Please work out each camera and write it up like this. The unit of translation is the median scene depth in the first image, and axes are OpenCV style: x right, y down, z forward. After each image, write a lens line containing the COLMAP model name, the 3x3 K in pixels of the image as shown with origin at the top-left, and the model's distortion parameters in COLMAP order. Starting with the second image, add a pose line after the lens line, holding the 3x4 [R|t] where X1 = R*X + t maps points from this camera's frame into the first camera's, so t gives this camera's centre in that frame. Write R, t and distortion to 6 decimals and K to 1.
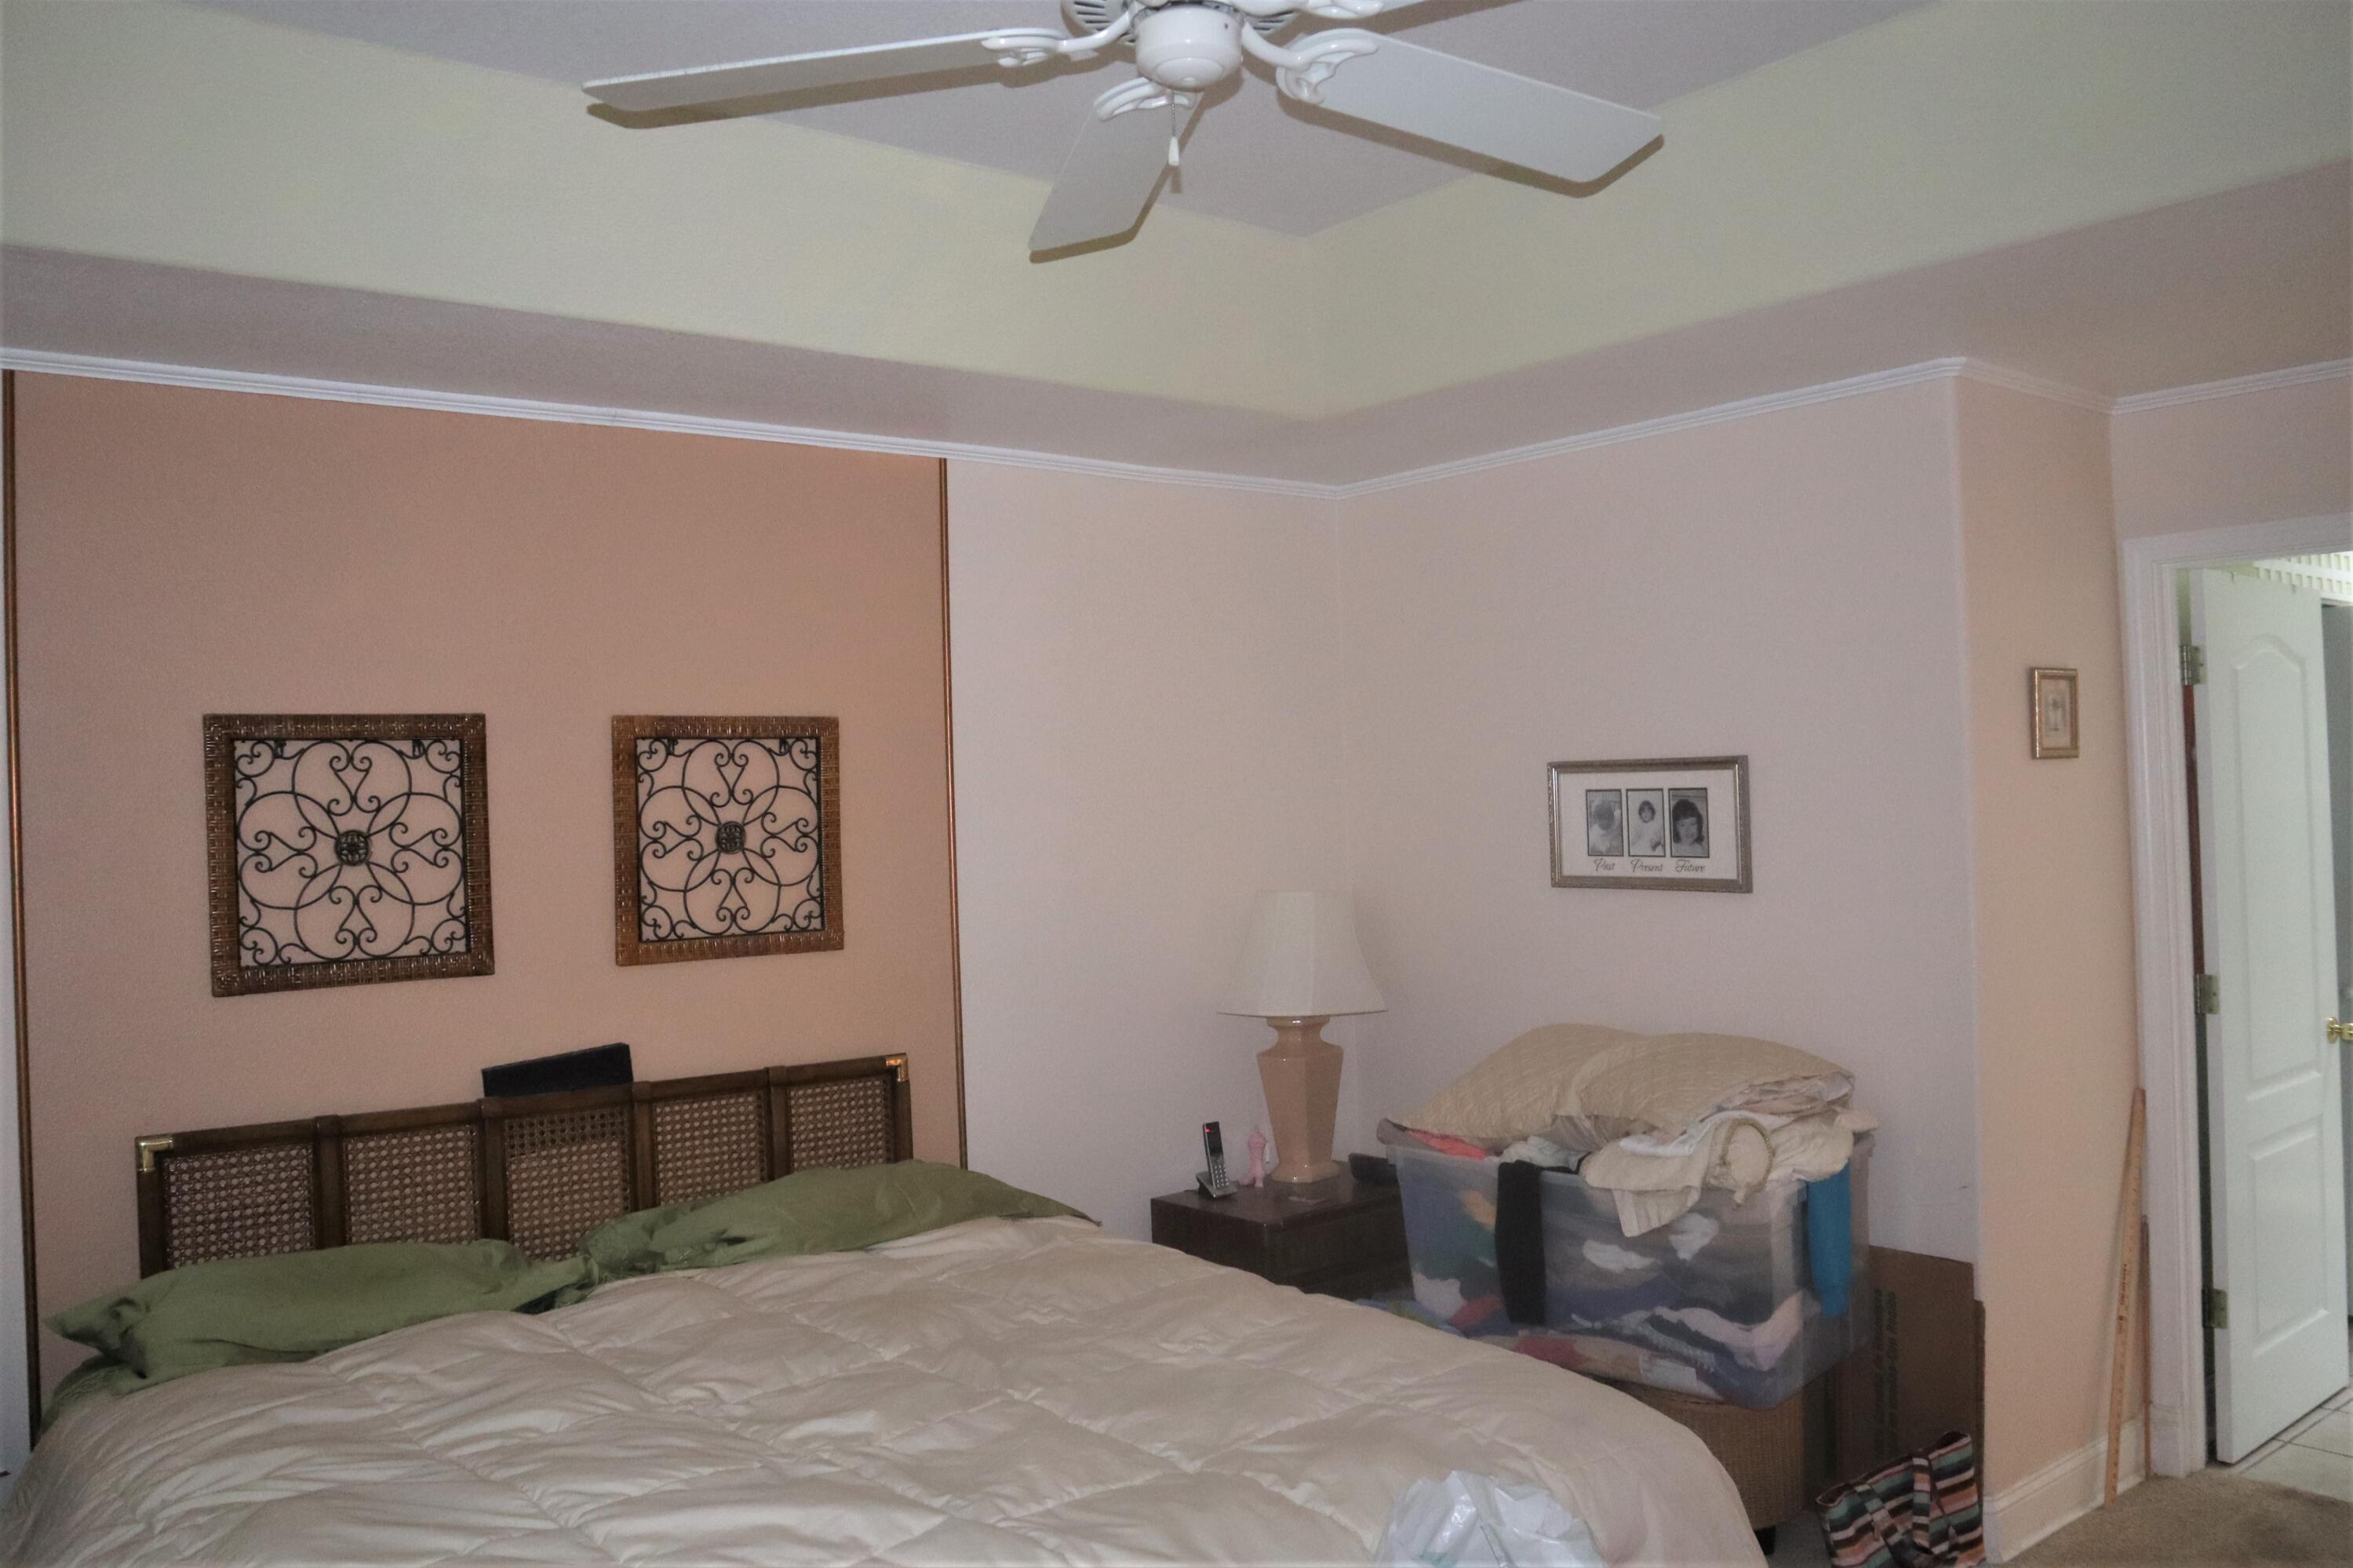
lens RADIAL K [[2084.9, 0, 1179.0], [0, 2084.9, 797.6], [0, 0, 1]] dist [-0.022216, -0.005369]
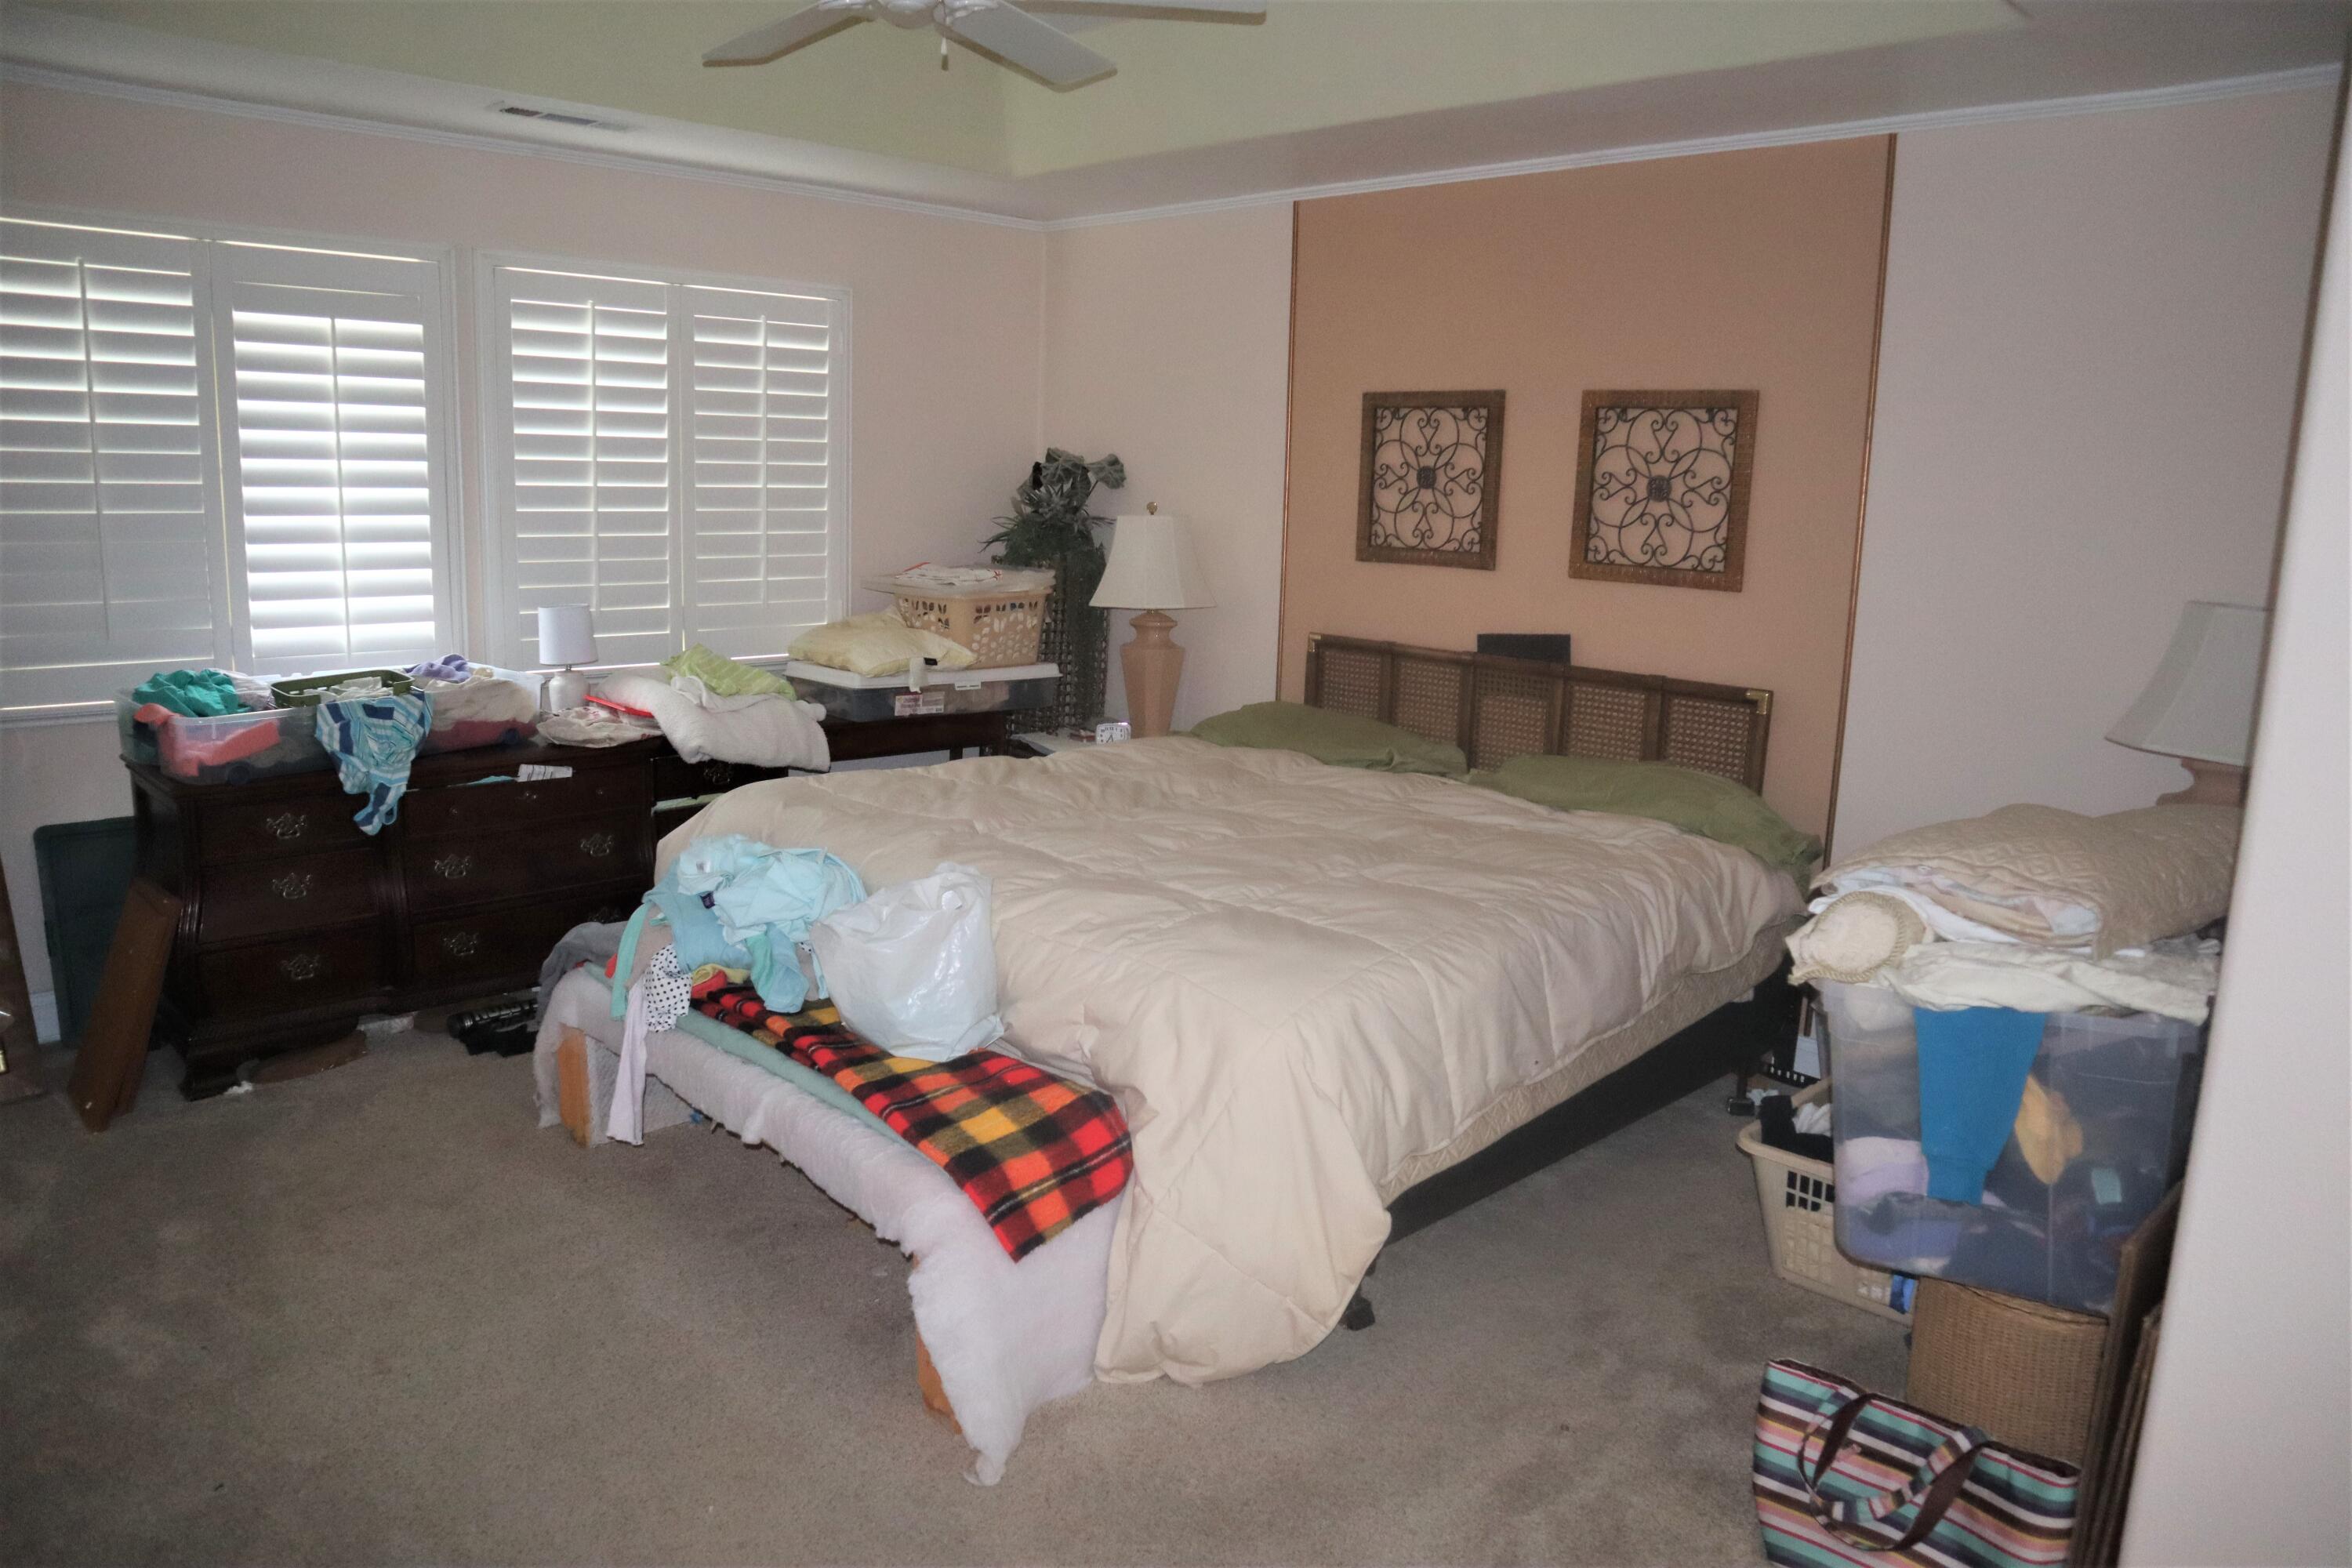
lens RADIAL K [[1702.5, 0, 1175.2], [0, 1702.5, 772.1], [0, 0, 1]] dist [-0.047179, 0.003114]
pose [[0.081277, 0.210931, -0.974116, 0.795069], [-0.027127, 0.977456, 0.209391, -0.019757], [0.996322, 0.009406, 0.085167, 0.629648]]
